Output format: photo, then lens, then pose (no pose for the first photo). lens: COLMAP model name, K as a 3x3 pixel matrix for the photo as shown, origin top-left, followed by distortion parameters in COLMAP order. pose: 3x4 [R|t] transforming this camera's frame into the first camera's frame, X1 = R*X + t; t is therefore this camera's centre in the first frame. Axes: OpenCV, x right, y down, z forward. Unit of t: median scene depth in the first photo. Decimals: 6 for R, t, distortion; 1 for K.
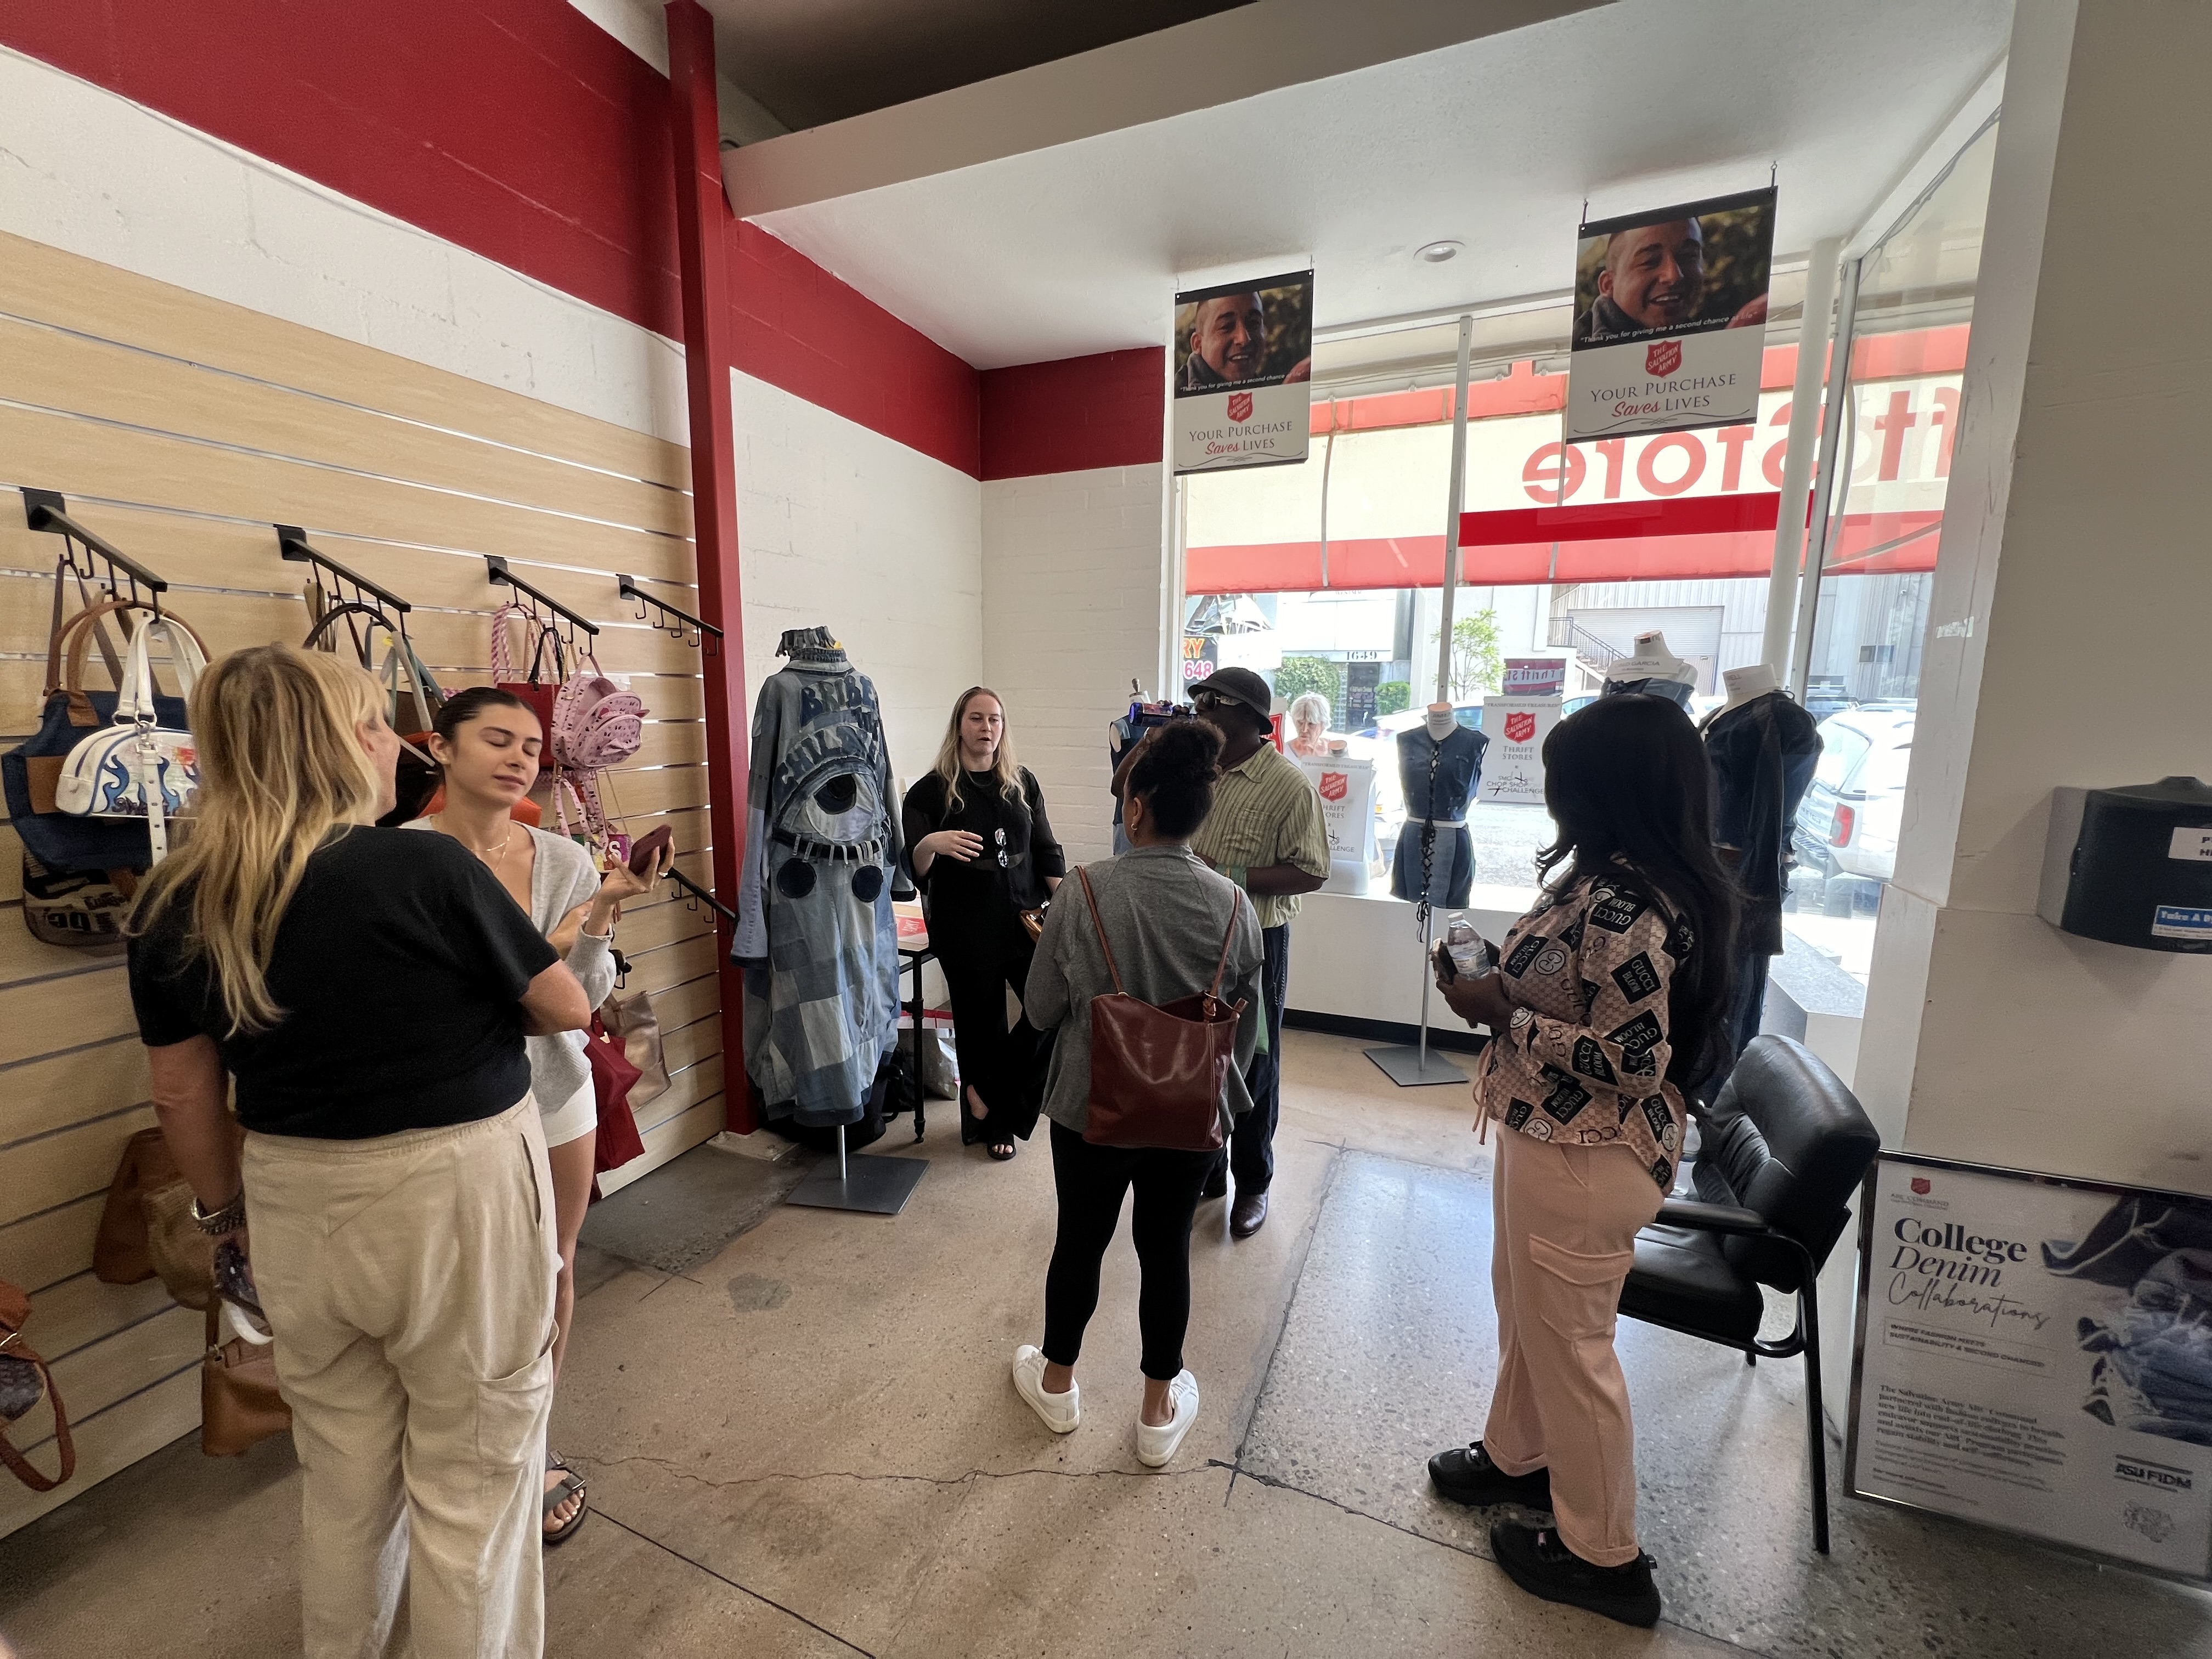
lens RADIAL K [[889.6, 0, 1106.0], [0, 889.6, 829.5], [0, 0, 1]] dist [0.001344, -0.000124]
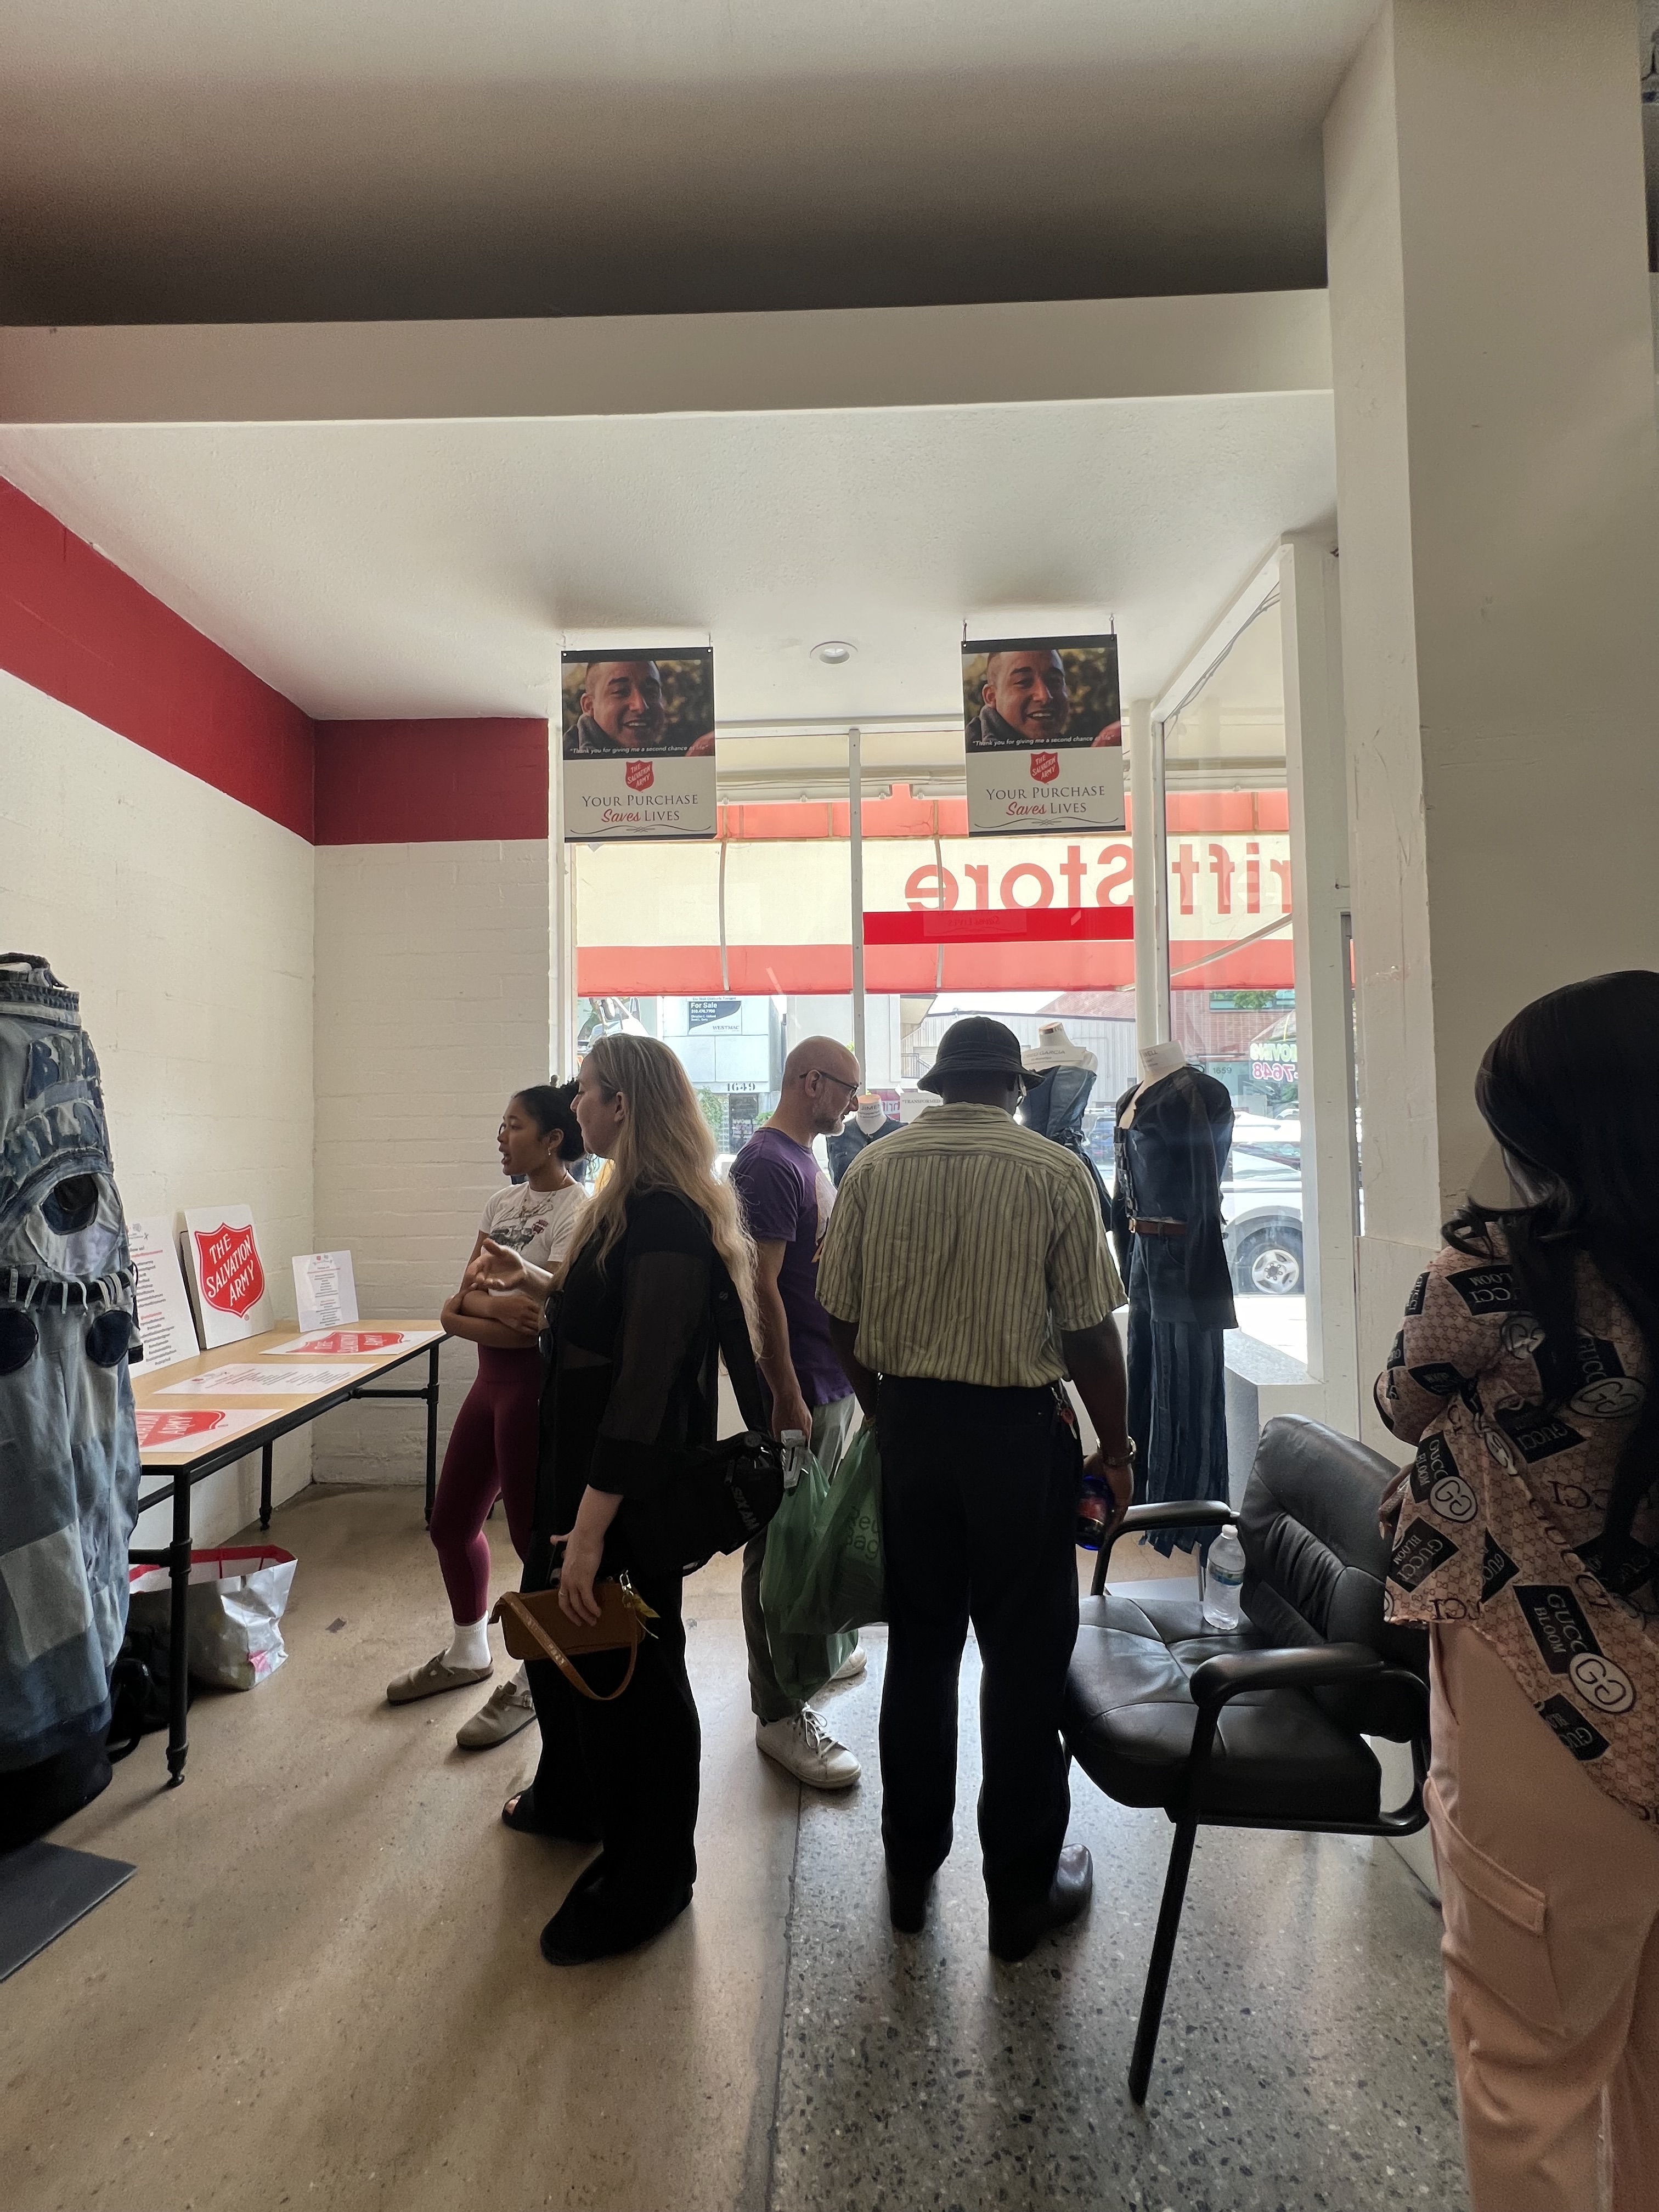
lens RADIAL K [[889.6, 0, 829.5], [0, 889.6, 1106.0], [0, 0, 1]] dist [0.001344, -0.000124]
pose [[0.928962, -0.011636, 0.369991, -0.009066], [0.076600, 0.983915, -0.161382, 0.018589], [-0.362162, 0.178259, 0.914911, 0.167320]]
